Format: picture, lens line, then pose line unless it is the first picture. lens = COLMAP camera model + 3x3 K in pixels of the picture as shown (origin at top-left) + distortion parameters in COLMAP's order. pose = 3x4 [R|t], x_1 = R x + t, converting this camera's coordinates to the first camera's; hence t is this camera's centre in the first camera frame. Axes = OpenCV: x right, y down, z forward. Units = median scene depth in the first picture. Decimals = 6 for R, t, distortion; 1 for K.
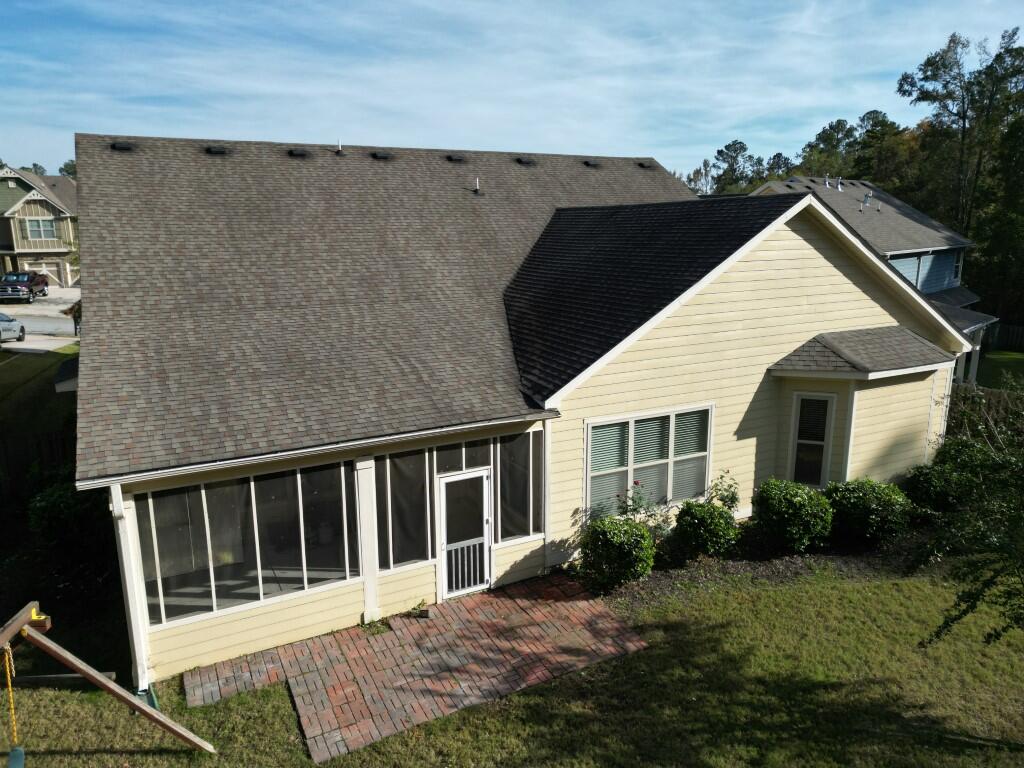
lens RADIAL K [[716.2, 0, 512.0], [0, 716.2, 384.0], [0, 0, 1]] dist [0.071238, -0.071529]
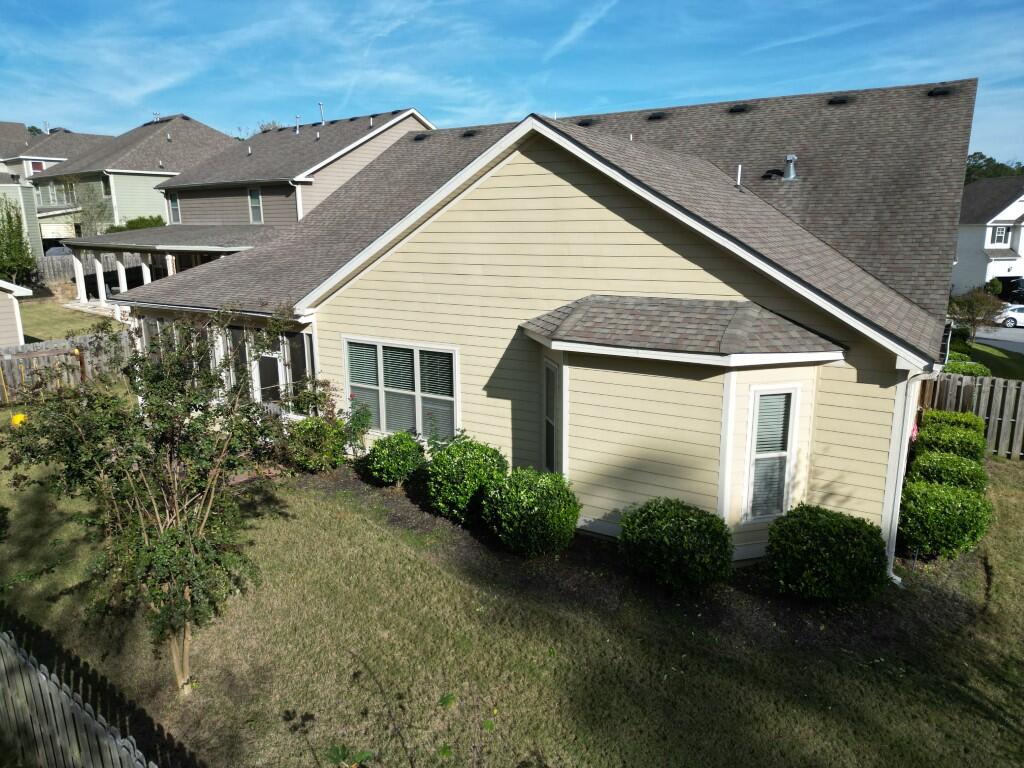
lens RADIAL K [[716.2, 0, 512.0], [0, 716.2, 384.0], [0, 0, 1]] dist [0.071238, -0.071529]
pose [[0.526963, 0.192764, -0.827739, 1.132065], [-0.181628, 0.976981, 0.111890, -0.048558], [0.830254, 0.091379, 0.549844, 0.534447]]
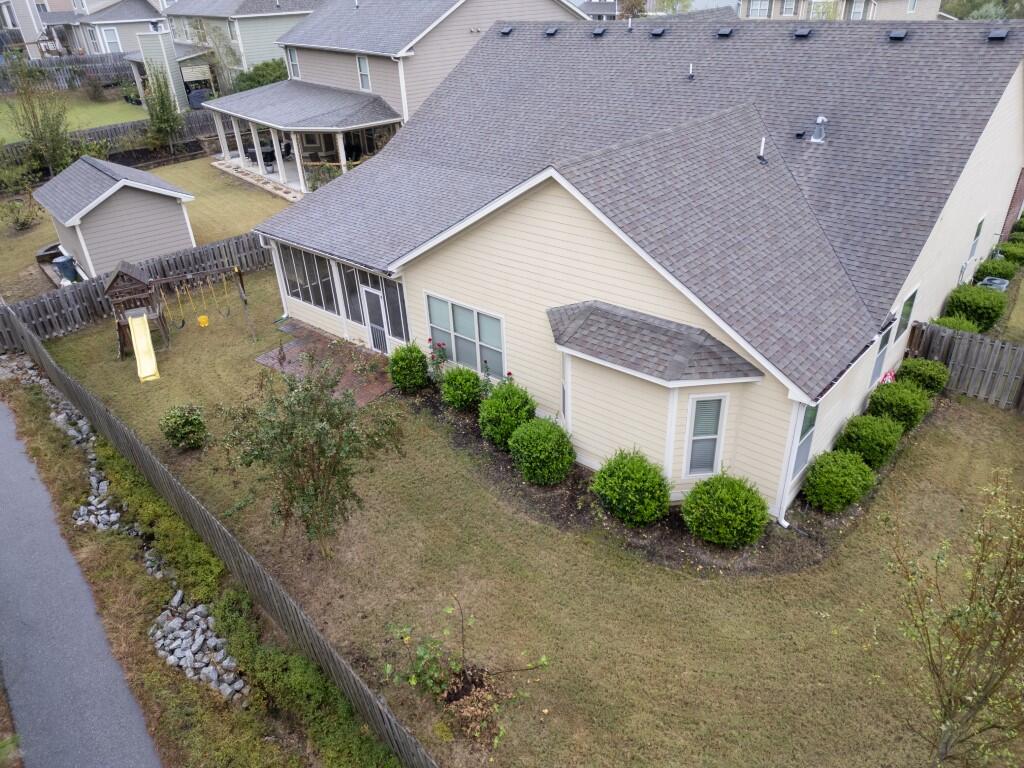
lens RADIAL K [[716.2, 0, 512.0], [0, 716.2, 384.0], [0, 0, 1]] dist [0.071238, -0.071529]
pose [[0.376023, 0.454627, -0.807417, 1.379078], [-0.164085, 0.890265, 0.424859, -0.413476], [0.911967, -0.027271, 0.409357, 0.486258]]
